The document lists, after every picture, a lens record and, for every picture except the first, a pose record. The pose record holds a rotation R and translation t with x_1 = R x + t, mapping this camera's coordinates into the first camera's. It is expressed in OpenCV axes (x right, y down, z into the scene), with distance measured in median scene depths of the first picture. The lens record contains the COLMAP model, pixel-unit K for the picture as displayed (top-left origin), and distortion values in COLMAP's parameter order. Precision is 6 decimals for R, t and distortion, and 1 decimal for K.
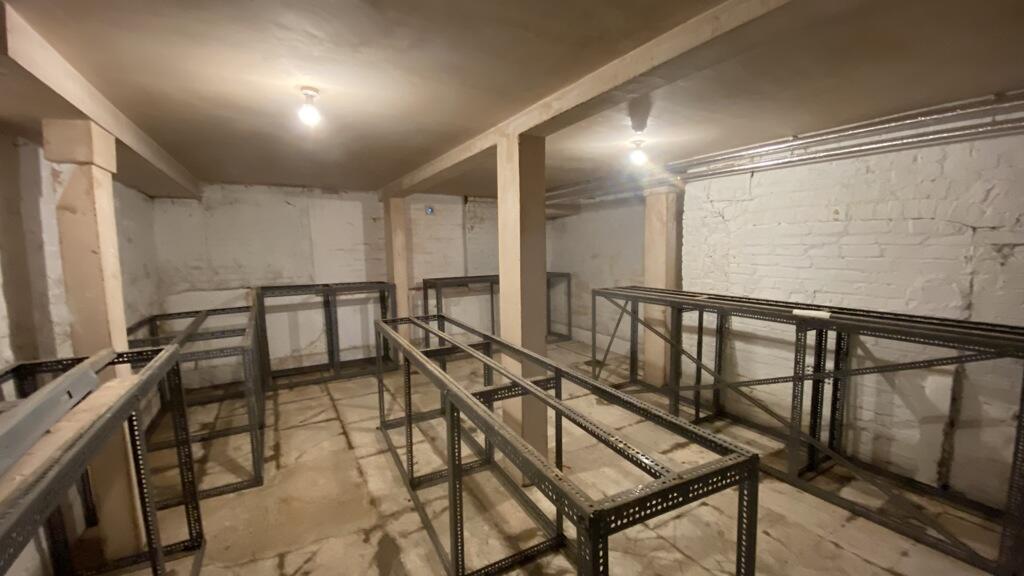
lens RADIAL K [[407.3, 0, 515.5], [0, 407.3, 284.7], [0, 0, 1]] dist [0.037741, -0.028663]
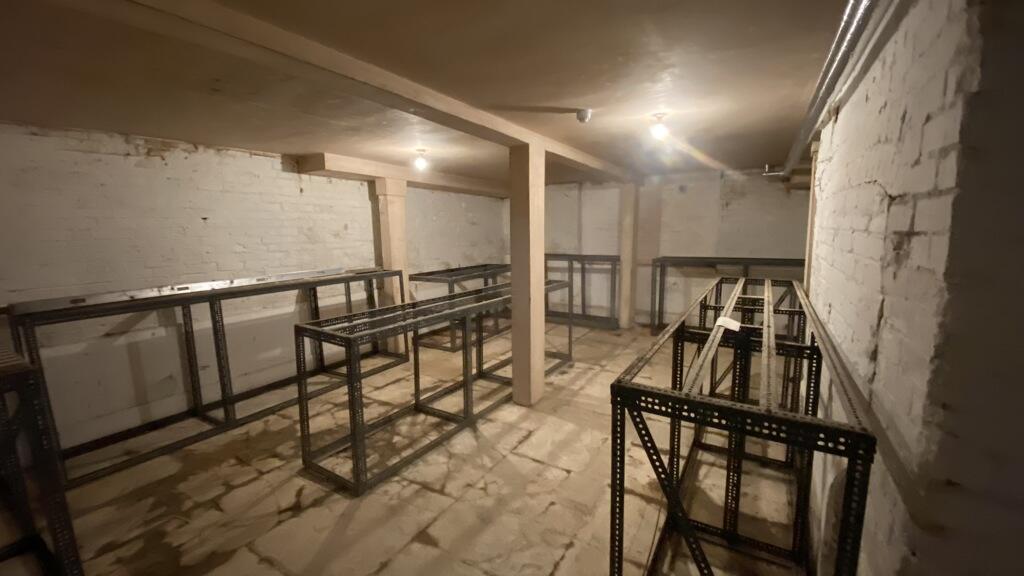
lens RADIAL K [[407.3, 0, 515.5], [0, 407.3, 284.7], [0, 0, 1]] dist [0.037741, -0.028663]
pose [[0.474940, 0.124147, -0.871217, 0.570575], [-0.077132, 0.992062, 0.099320, -0.018657], [0.876632, 0.020027, 0.480745, 0.168708]]
